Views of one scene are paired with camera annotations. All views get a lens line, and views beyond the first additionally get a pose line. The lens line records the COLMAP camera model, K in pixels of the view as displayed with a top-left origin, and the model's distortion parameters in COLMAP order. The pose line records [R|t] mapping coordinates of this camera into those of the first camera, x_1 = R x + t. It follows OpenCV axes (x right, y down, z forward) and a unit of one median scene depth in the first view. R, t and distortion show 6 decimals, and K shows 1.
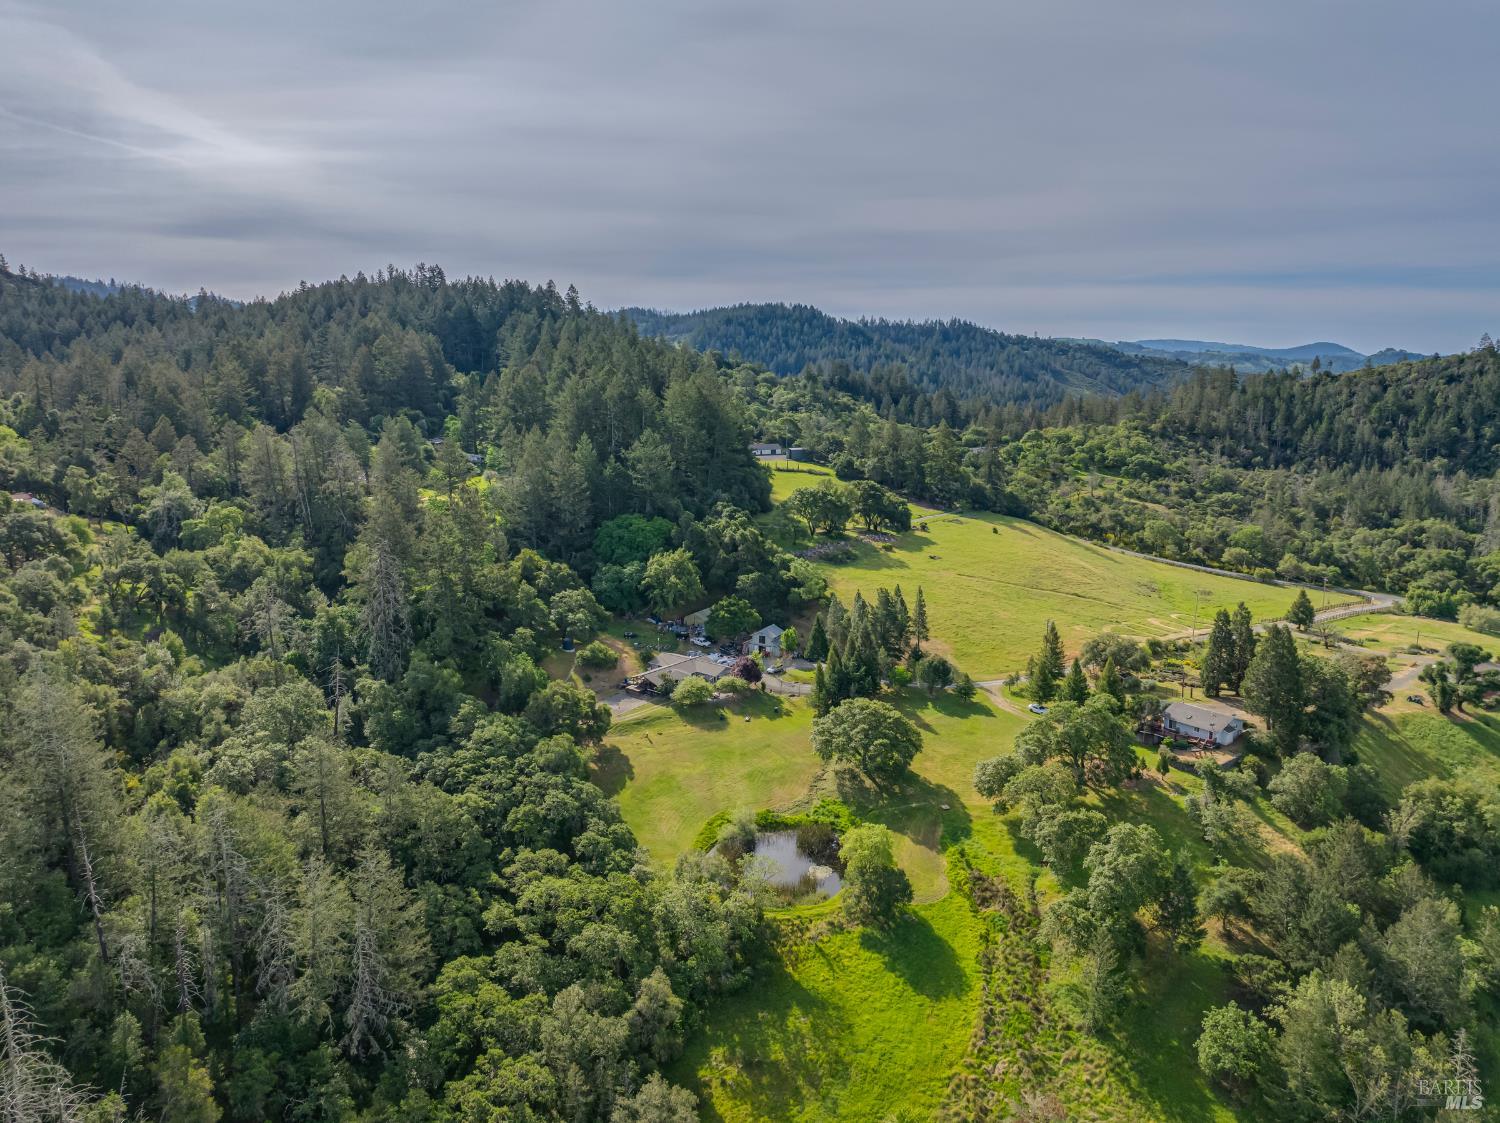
lens RADIAL K [[1055.6, 0, 757.9], [0, 1055.6, 553.3], [0, 0, 1]] dist [-0.036196, -0.000225]
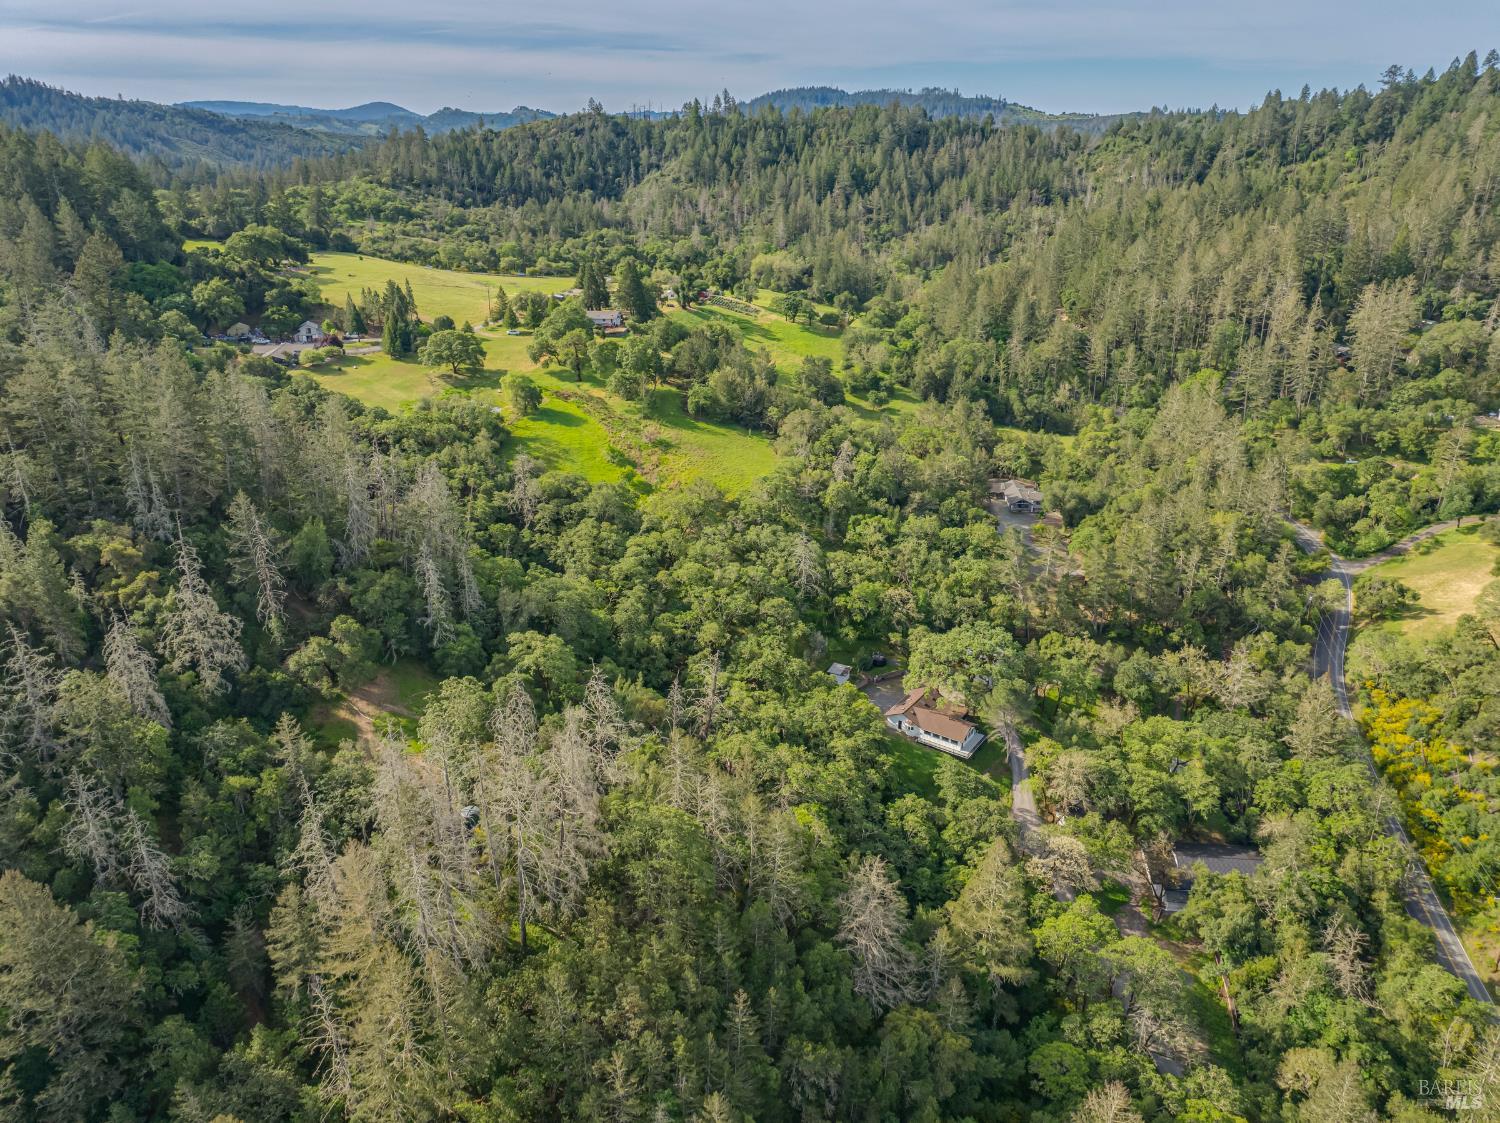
lens RADIAL K [[1055.6, 0, 757.9], [0, 1055.6, 553.3], [0, 0, 1]] dist [-0.036196, -0.000225]
pose [[0.684976, -0.281689, 0.671907, -0.632844], [0.135582, 0.955408, 0.262323, 0.082616], [-0.715839, -0.088586, 0.692623, -0.460803]]
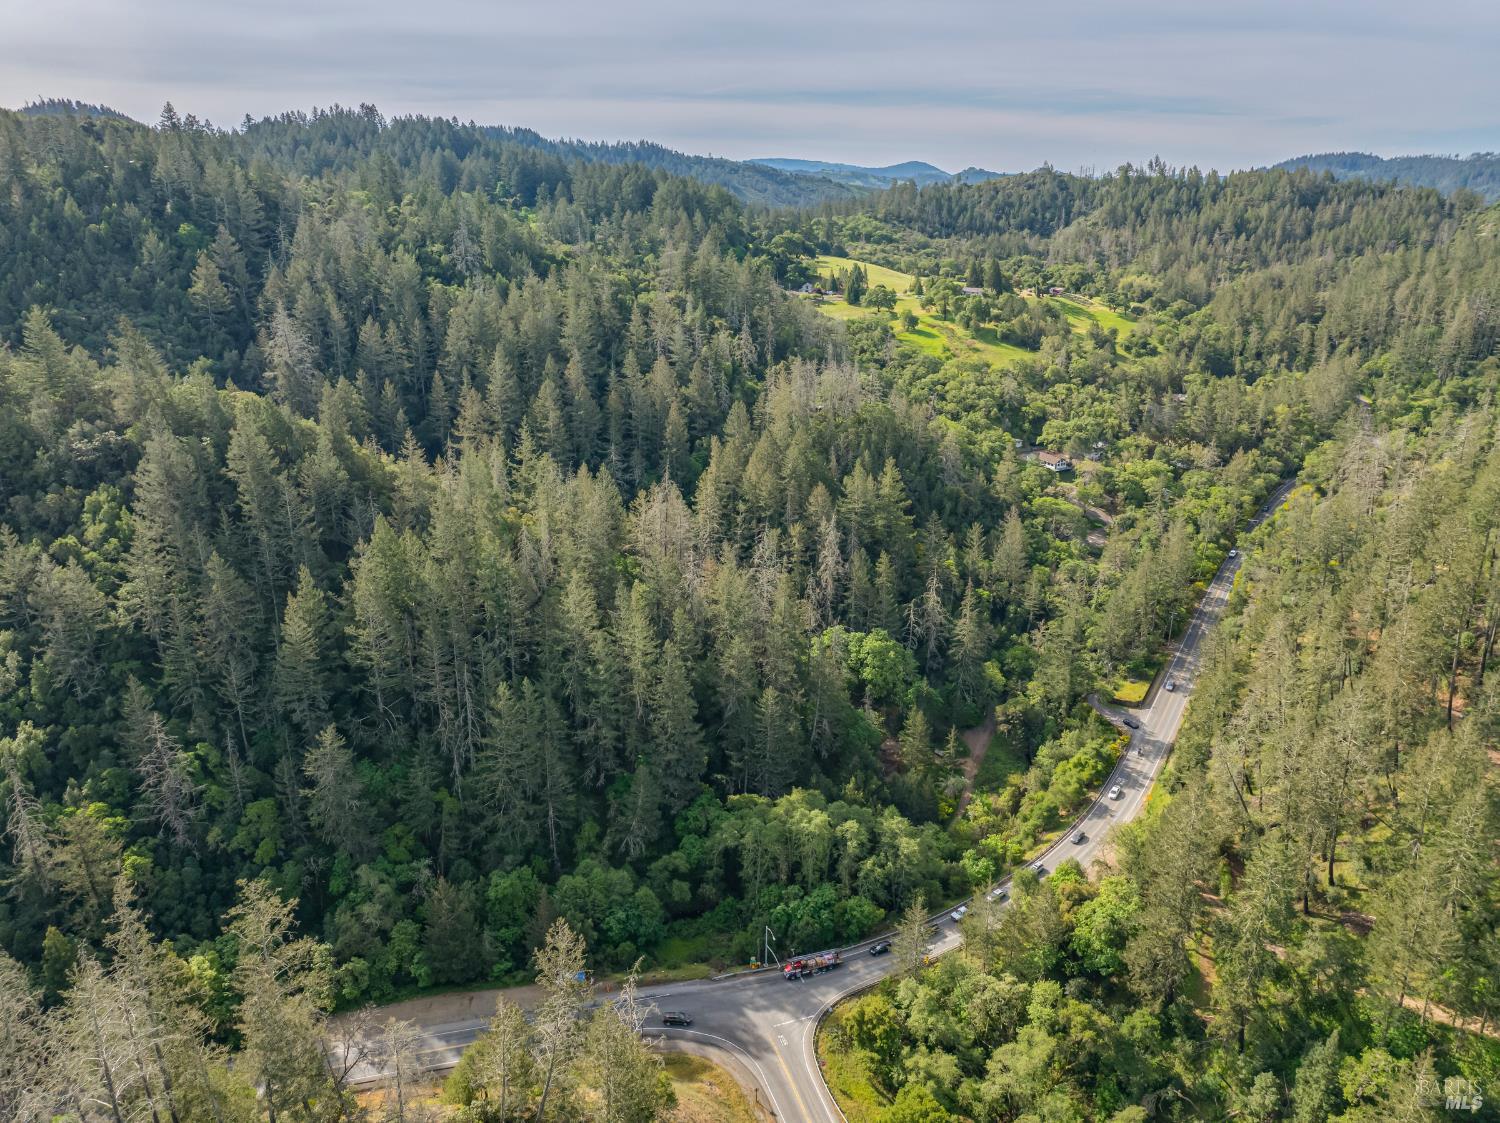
lens RADIAL K [[1055.6, 0, 757.9], [0, 1055.6, 553.3], [0, 0, 1]] dist [-0.036196, -0.000225]
pose [[0.938282, -0.114172, 0.326485, -1.038711], [0.060553, 0.983592, 0.169939, 0.282200], [-0.340530, -0.139681, 0.929800, -1.460260]]
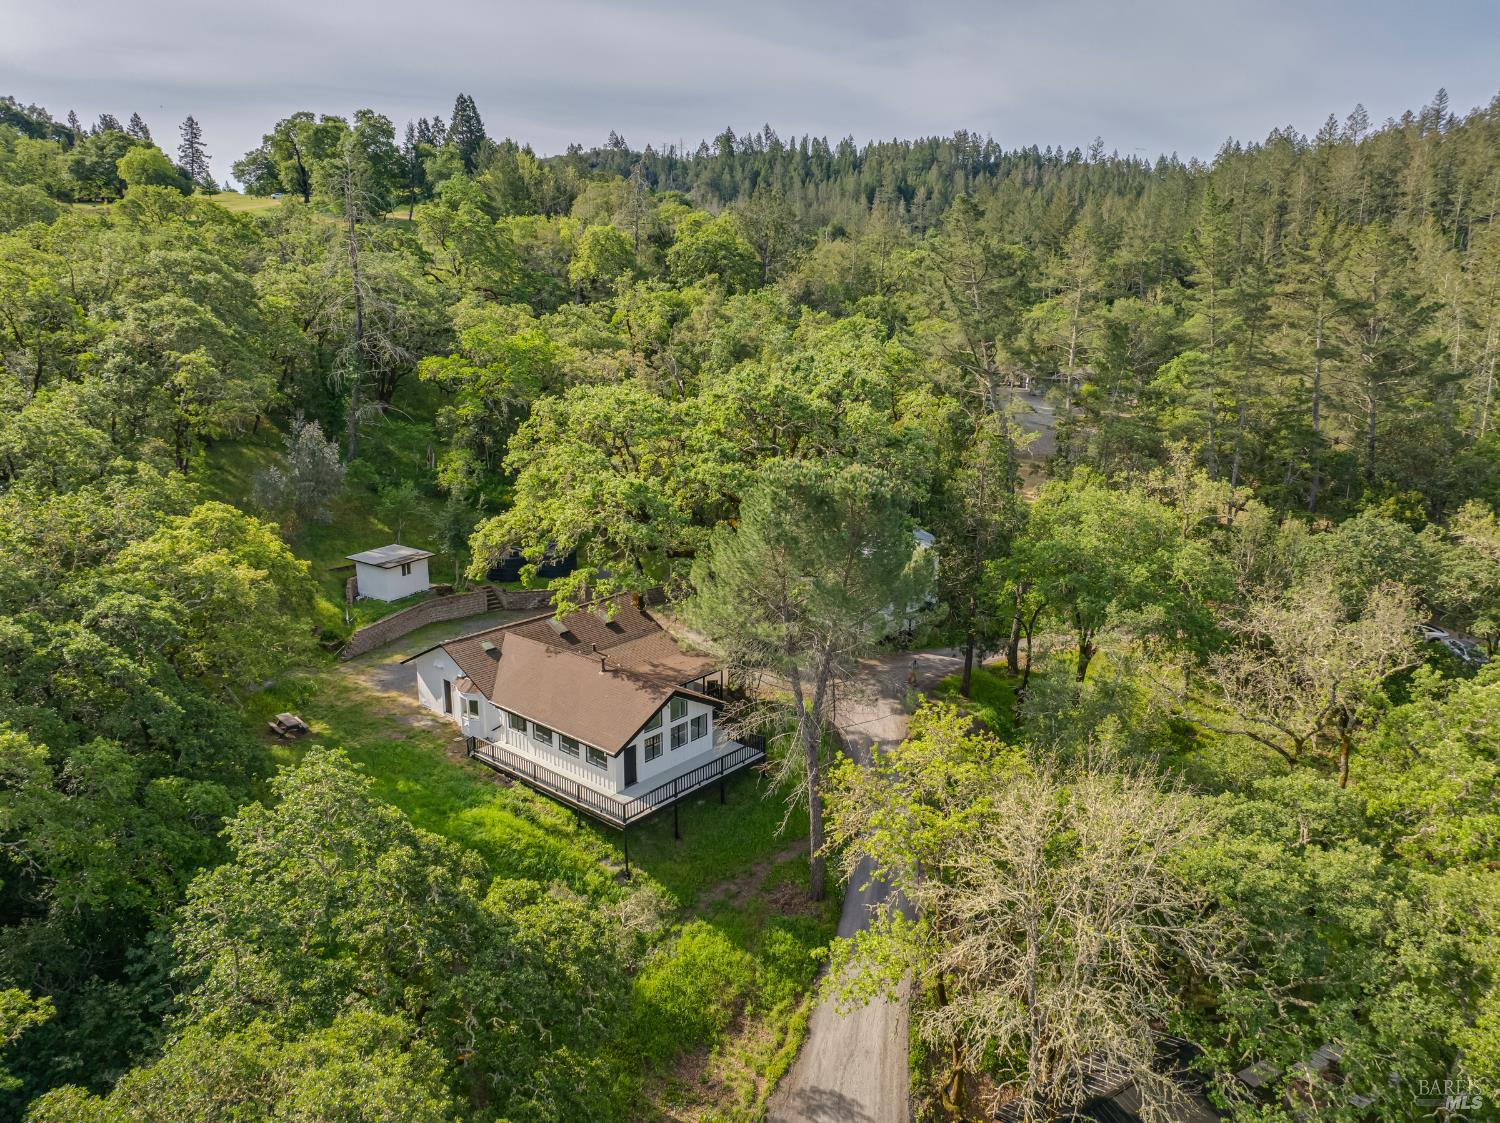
lens RADIAL K [[1075.4, 0, 758.9], [0, 1075.4, 544.2], [0, 0, 1]] dist [-0.033990, -0.003020]
pose [[0.754576, -0.145965, 0.639773, -0.113276], [0.110899, 0.989289, 0.094910, 0.406592], [-0.646774, -0.000666, 0.762681, -0.183068]]
